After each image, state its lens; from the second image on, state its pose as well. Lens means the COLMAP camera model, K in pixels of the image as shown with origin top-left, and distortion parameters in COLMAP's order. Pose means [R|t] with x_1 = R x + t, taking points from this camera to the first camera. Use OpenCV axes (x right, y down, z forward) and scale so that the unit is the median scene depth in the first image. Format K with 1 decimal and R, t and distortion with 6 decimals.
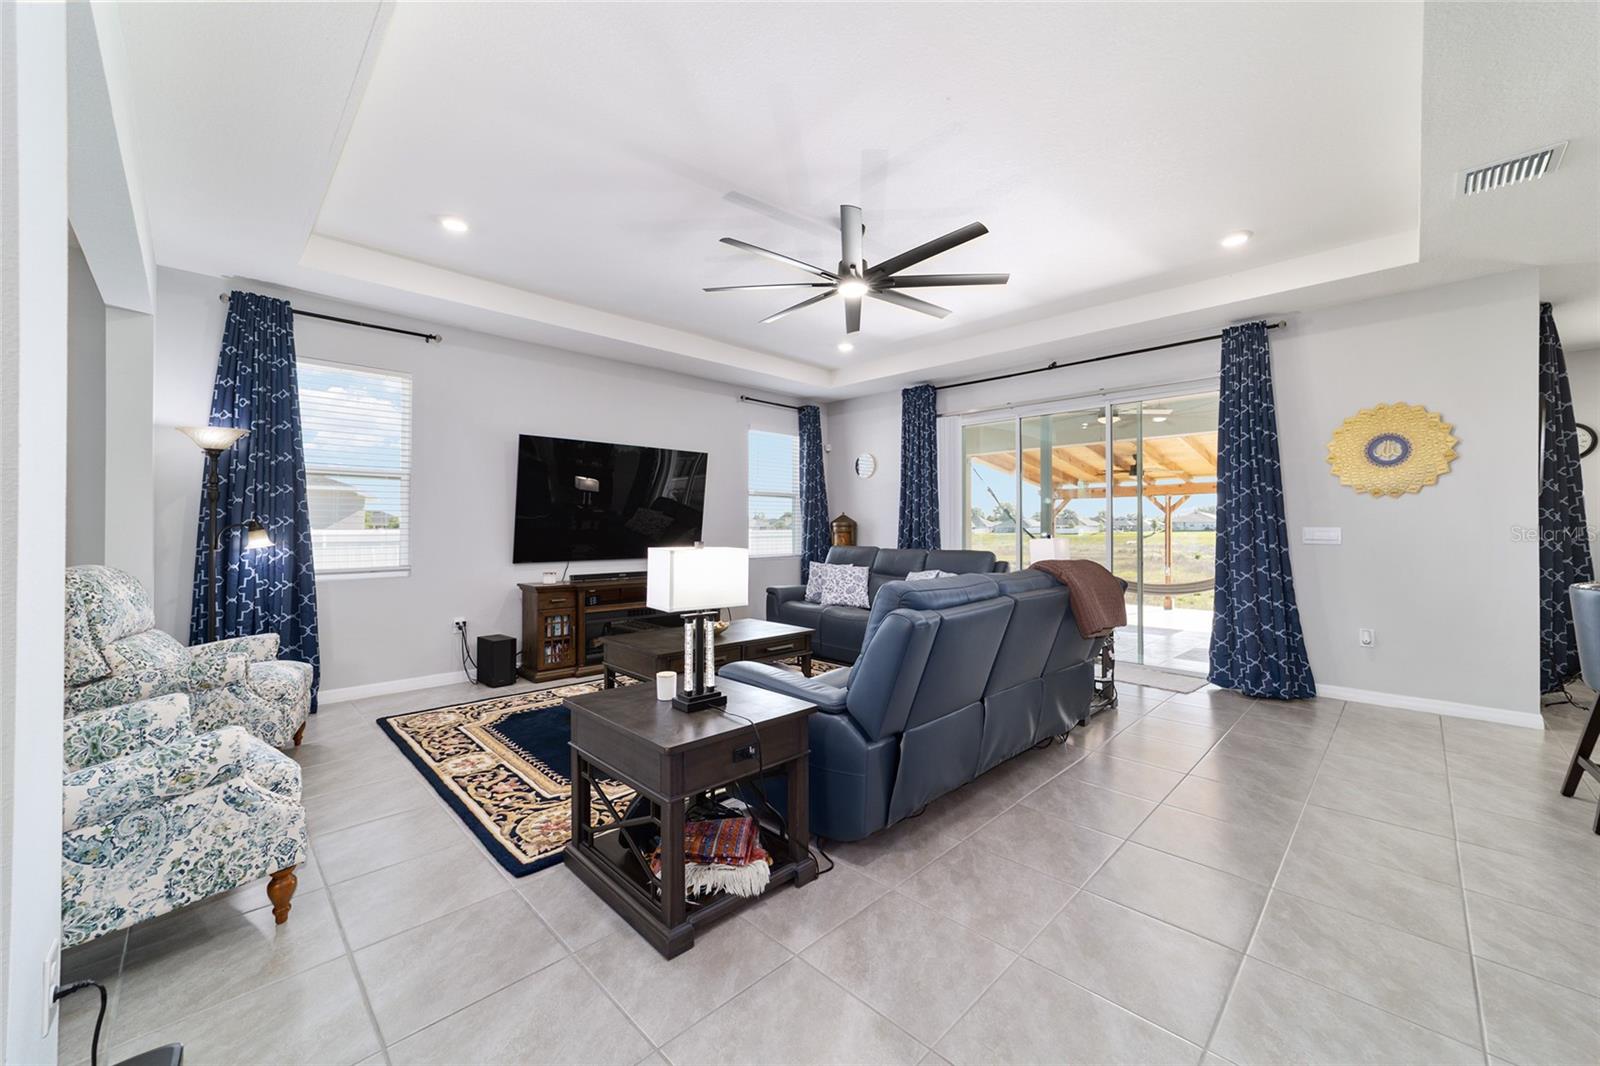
lens RADIAL K [[610.9, 0, 794.8], [0, 610.9, 528.6], [0, 0, 1]] dist [-0.017424, 0.008975]
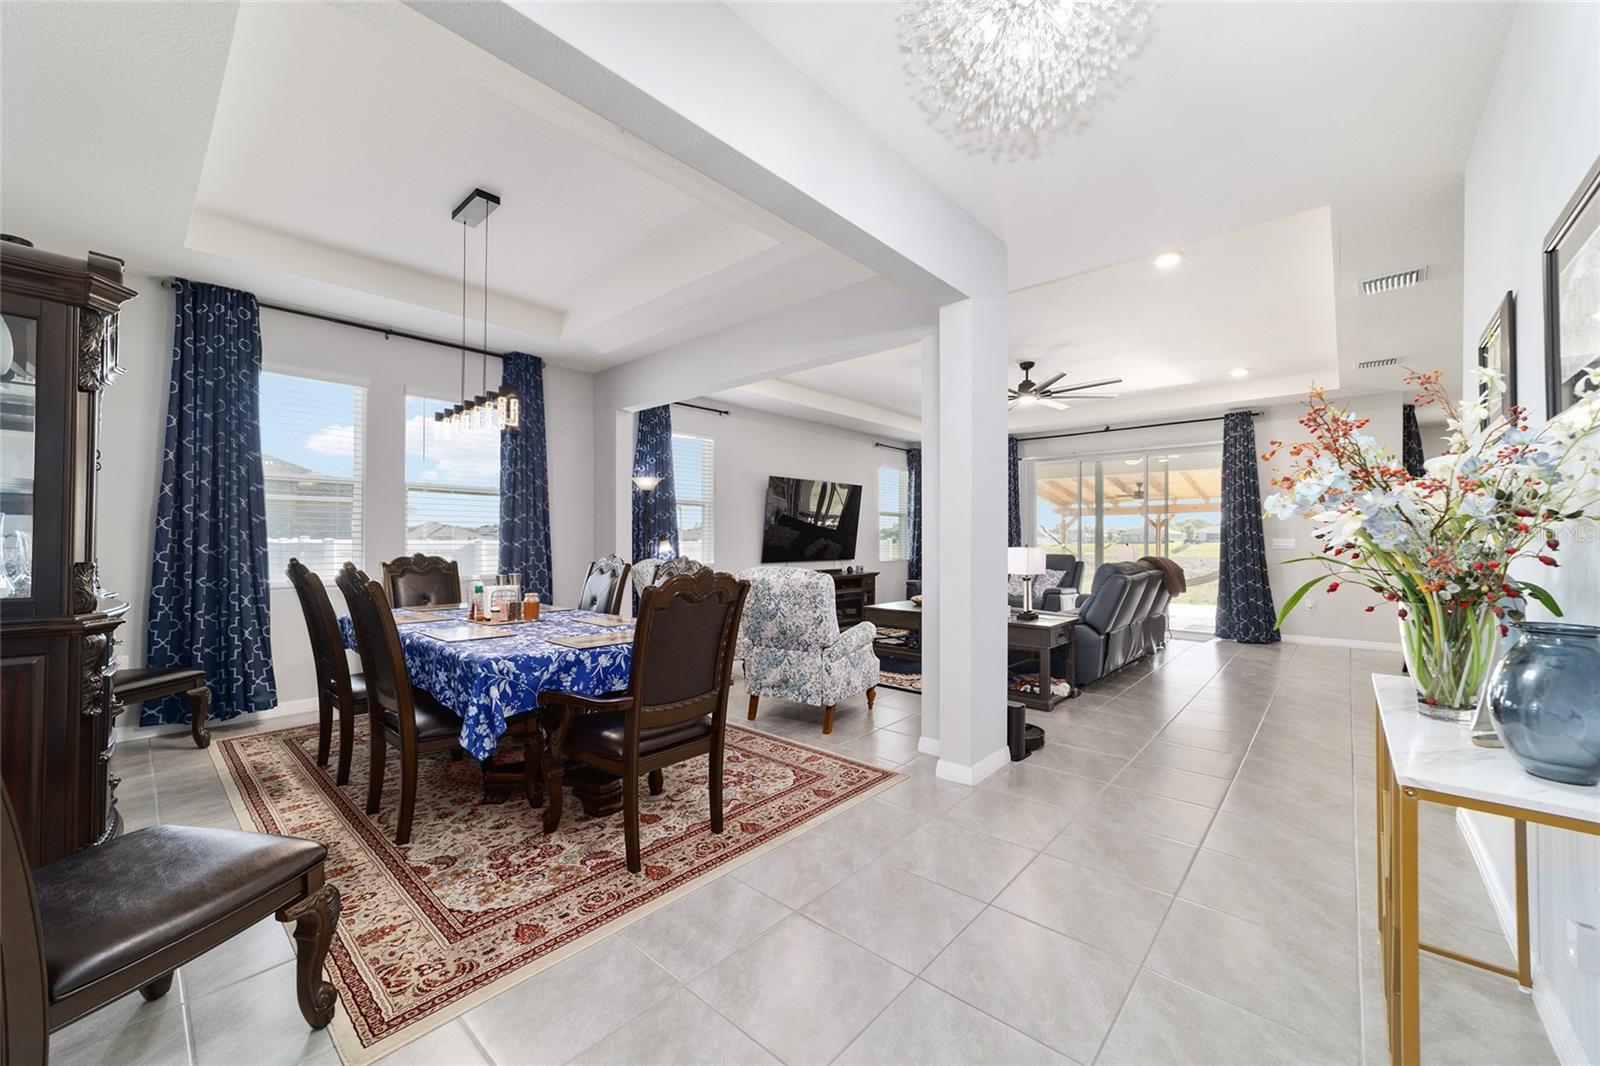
lens RADIAL K [[609.9, 0, 795.0], [0, 609.9, 543.5], [0, 0, 1]] dist [-0.000353, -0.000131]
pose [[0.998153, 0.000526, 0.060742, -0.528309], [-0.000865, 0.999984, 0.005563, 0.002595], [-0.060738, -0.005605, 0.998138, -0.541936]]
